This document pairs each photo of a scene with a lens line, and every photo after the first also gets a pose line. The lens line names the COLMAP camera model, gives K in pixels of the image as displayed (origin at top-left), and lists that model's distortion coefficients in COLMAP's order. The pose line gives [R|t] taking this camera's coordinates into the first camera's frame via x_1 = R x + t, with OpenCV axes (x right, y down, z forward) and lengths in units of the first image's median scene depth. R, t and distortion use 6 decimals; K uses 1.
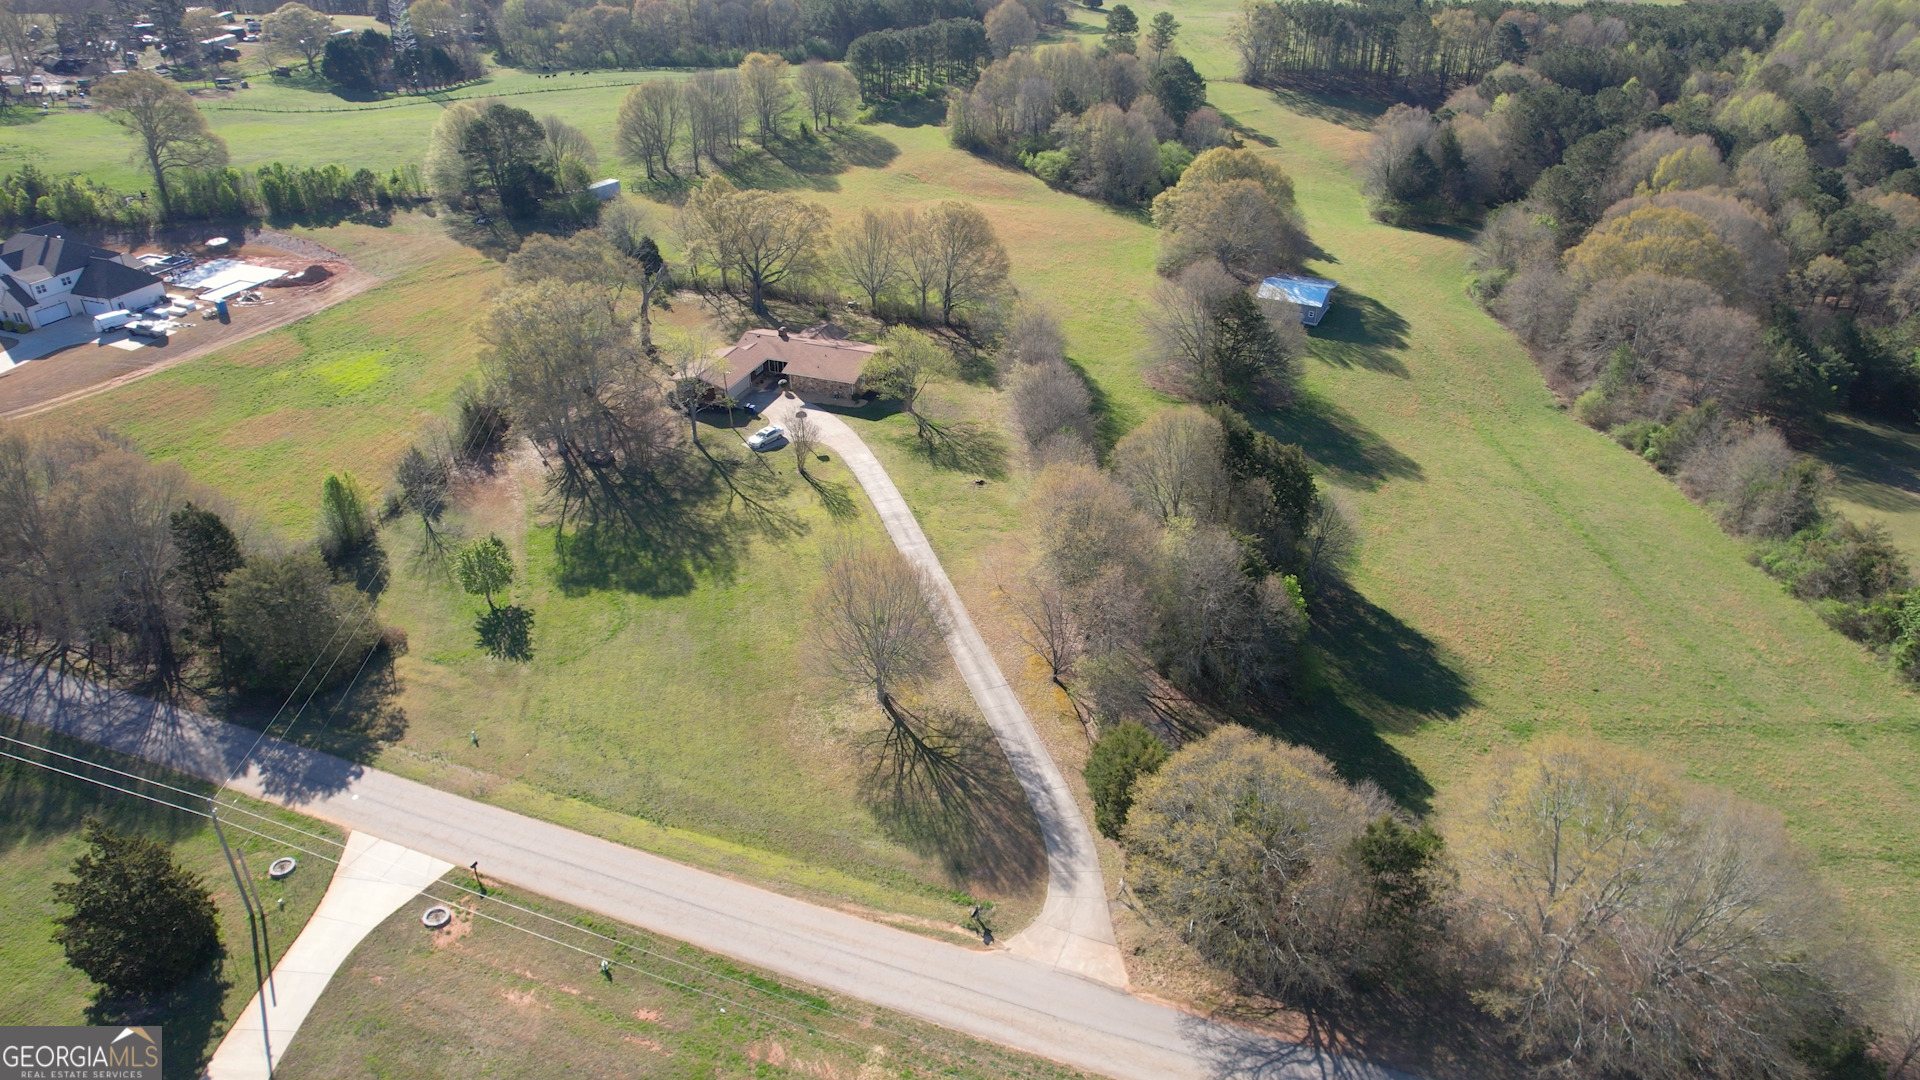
lens RADIAL K [[1228.9, 0, 968.3], [0, 1228.9, 527.2], [0, 0, 1]] dist [-0.070294, 0.061063]
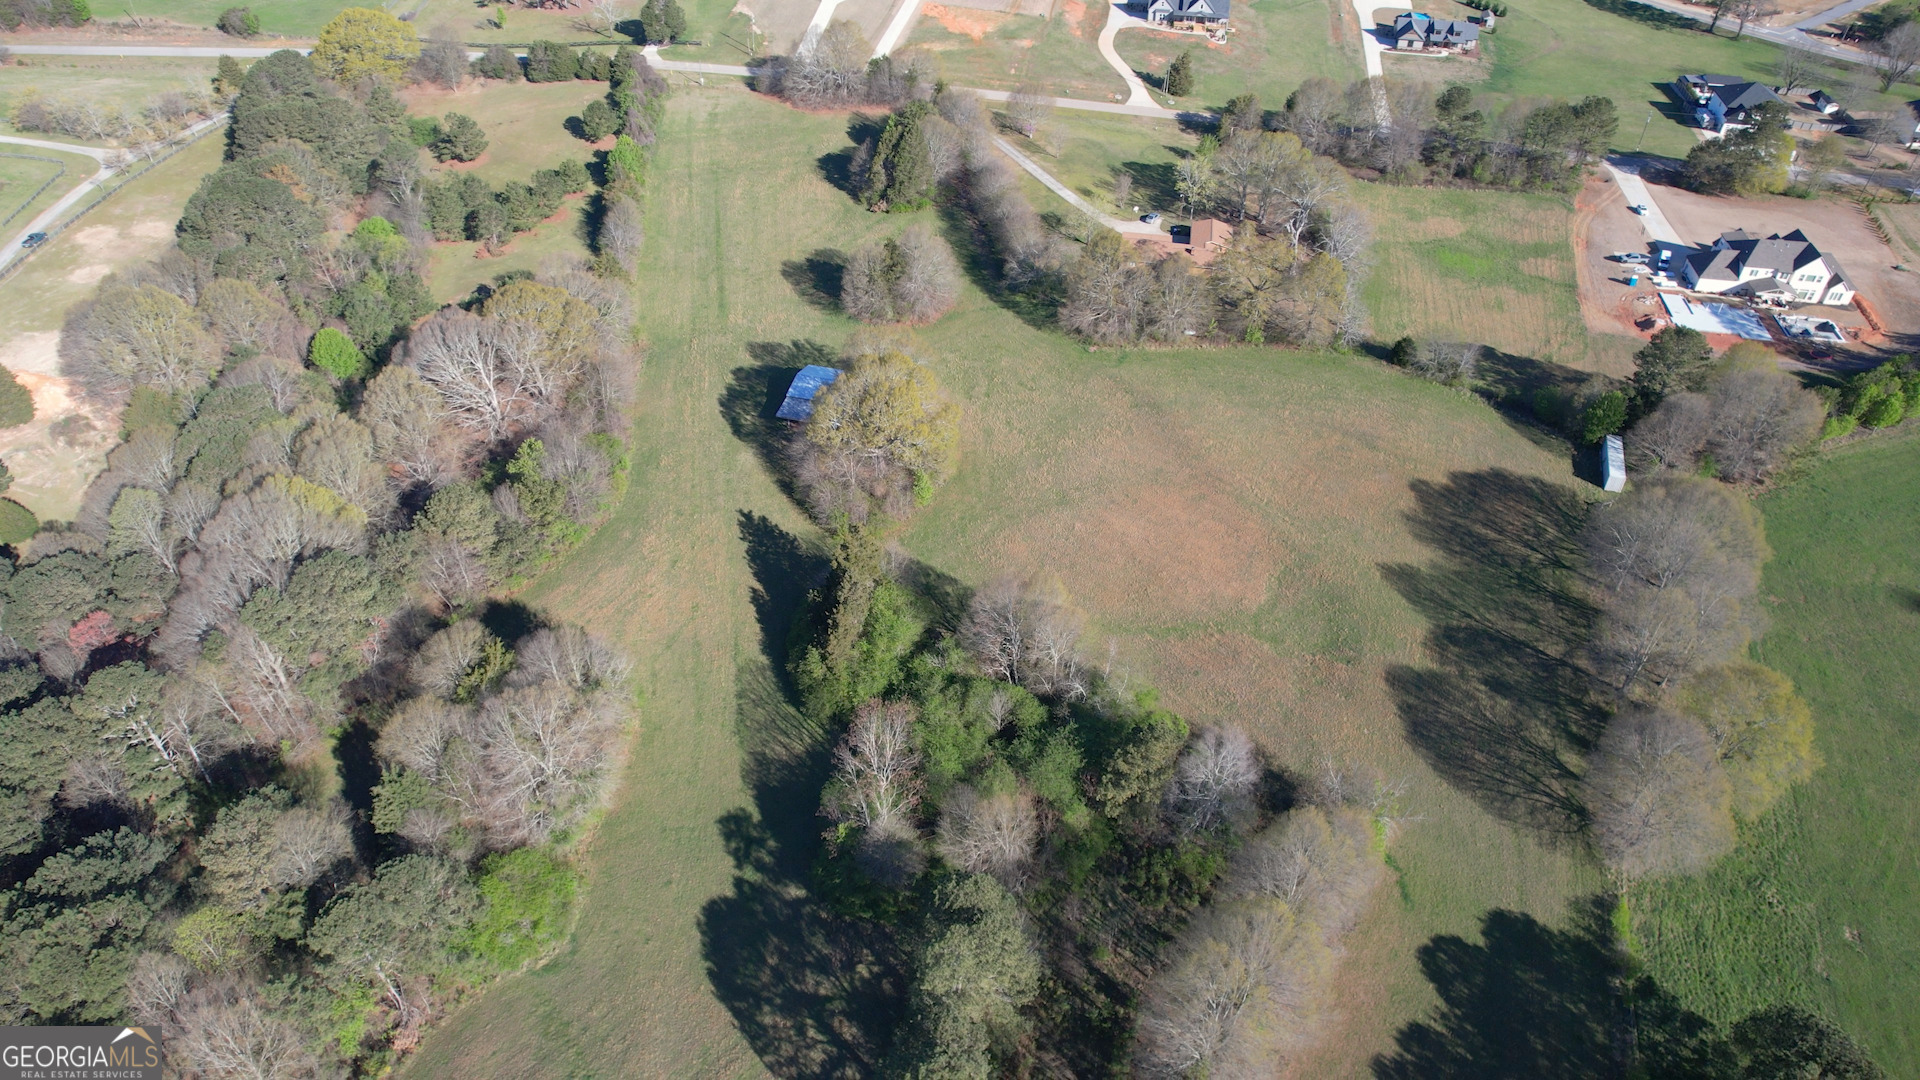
lens RADIAL K [[1228.9, 0, 964.9], [0, 1228.9, 549.6], [0, 0, 1]] dist [-0.070294, 0.061063]
pose [[-0.986262, 0.096564, -0.134028, 0.418882], [-0.094493, 0.335714, 0.937212, -1.663355], [0.135496, 0.937001, -0.321977, 2.112042]]
